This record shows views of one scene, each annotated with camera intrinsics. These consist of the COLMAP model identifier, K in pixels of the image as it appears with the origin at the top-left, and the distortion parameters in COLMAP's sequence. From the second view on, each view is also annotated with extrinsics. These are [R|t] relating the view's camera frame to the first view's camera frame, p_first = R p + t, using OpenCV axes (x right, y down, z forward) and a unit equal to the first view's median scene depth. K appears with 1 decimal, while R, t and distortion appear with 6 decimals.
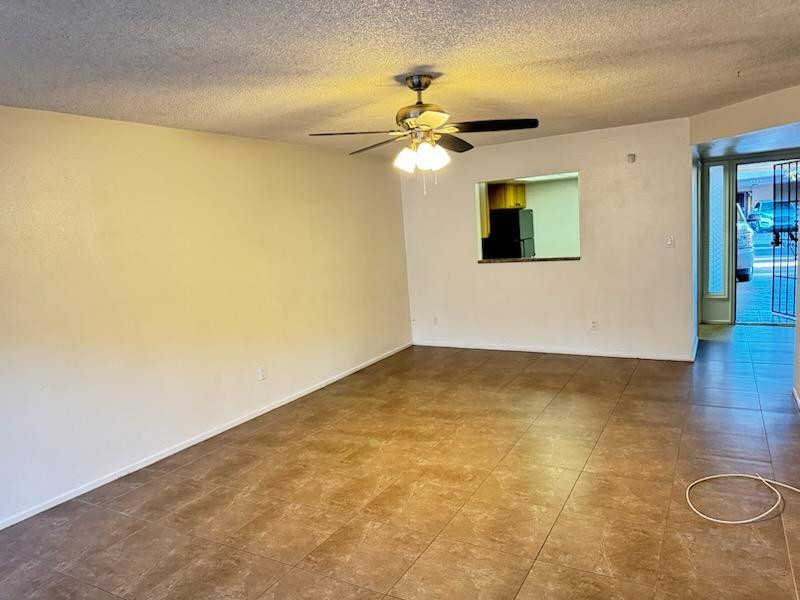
lens RADIAL K [[572.4, 0, 399.1], [0, 572.4, 301.5], [0, 0, 1]] dist [0.027389, -0.057426]
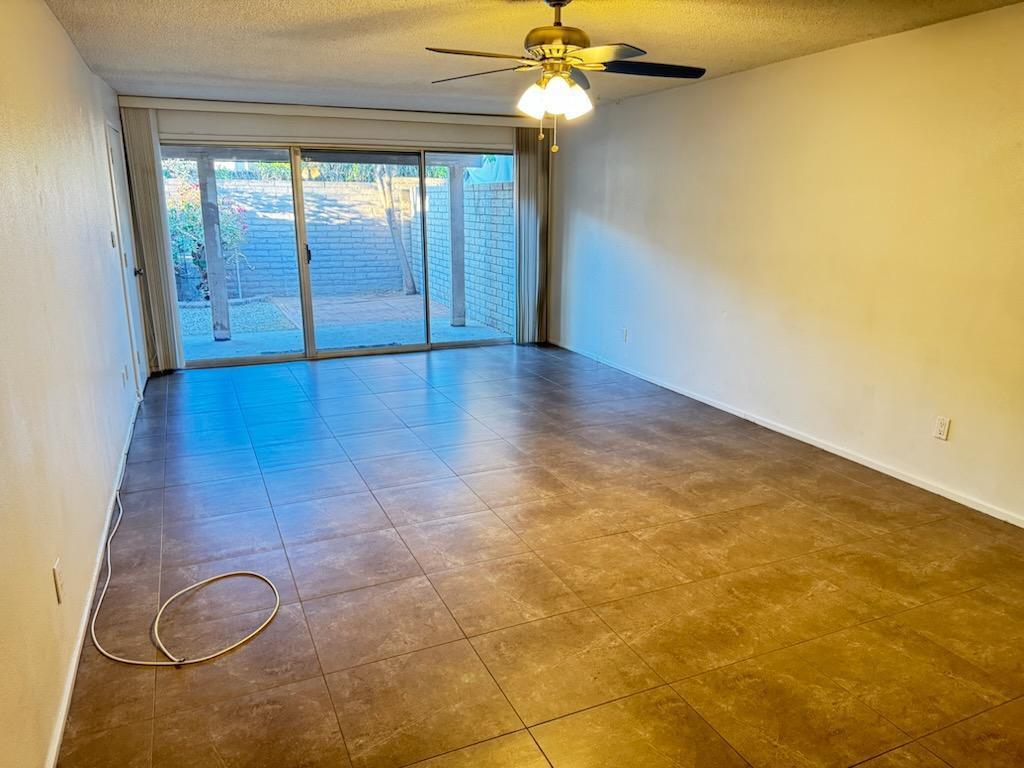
lens RADIAL K [[732.7, 0, 514.3], [0, 732.7, 386.6], [0, 0, 1]] dist [0.027389, -0.057426]
pose [[-0.608781, 0.258234, -0.750134, 0.698189], [-0.059542, 0.928002, 0.367786, -0.201289], [0.791101, 0.268566, -0.549574, 1.229722]]
